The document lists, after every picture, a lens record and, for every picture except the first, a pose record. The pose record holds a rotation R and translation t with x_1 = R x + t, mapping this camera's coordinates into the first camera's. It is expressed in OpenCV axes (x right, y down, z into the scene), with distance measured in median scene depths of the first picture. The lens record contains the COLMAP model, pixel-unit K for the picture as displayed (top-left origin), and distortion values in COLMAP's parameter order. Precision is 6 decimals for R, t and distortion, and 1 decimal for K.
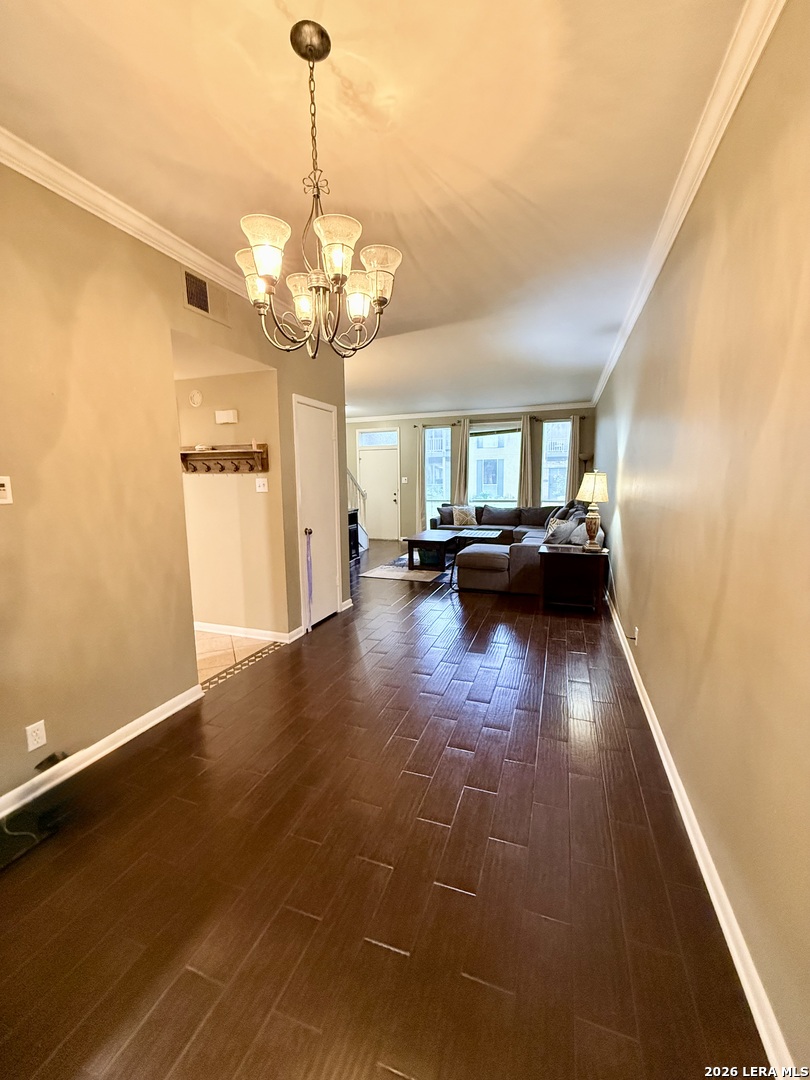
lens RADIAL K [[429.3, 0, 406.8], [0, 429.3, 537.1], [0, 0, 1]] dist [-0.001242, 0.000279]
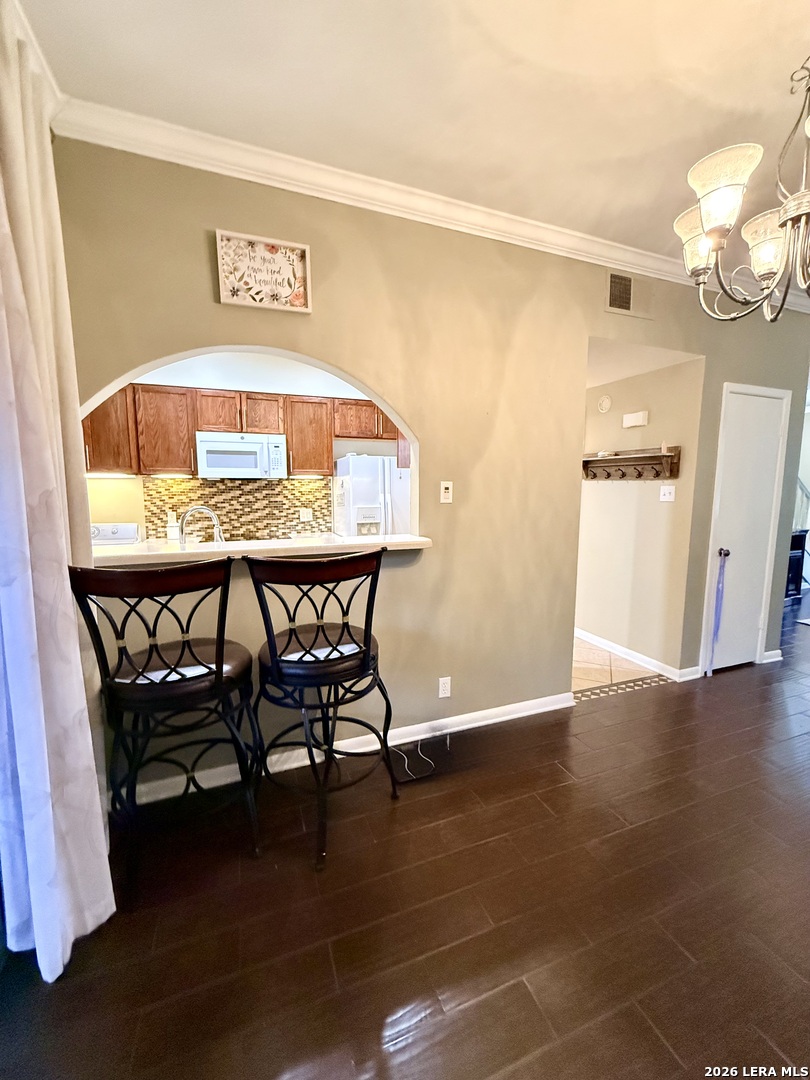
lens RADIAL K [[429.3, 0, 406.8], [0, 429.3, 537.1], [0, 0, 1]] dist [-0.001242, 0.000279]
pose [[0.651182, 0.098548, -0.752496, -0.019249], [-0.112350, 0.993126, 0.032838, -0.002052], [0.750560, 0.063159, 0.657777, 0.035832]]
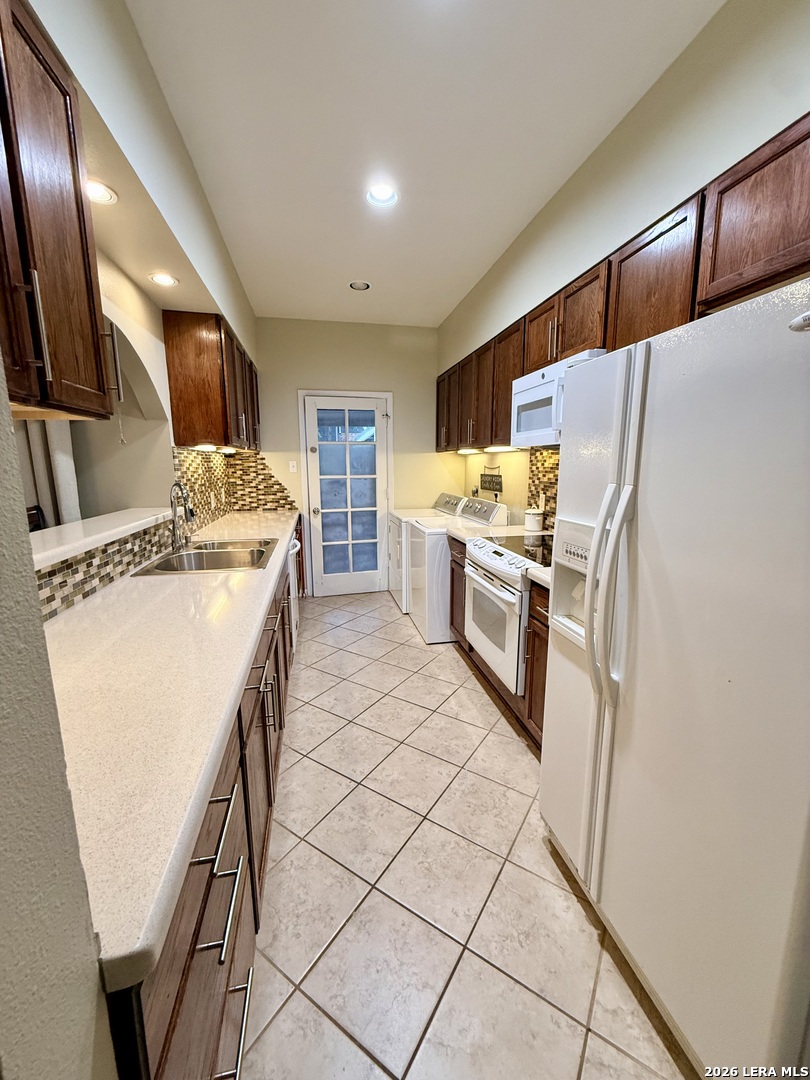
lens RADIAL K [[429.3, 0, 406.8], [0, 429.3, 537.1], [0, 0, 1]] dist [-0.001242, 0.000279]
pose [[-0.853164, 0.100999, -0.511772, -0.097159], [-0.060121, 0.955501, 0.288796, -0.016553], [0.518167, 0.277158, -0.809127, 0.149334]]
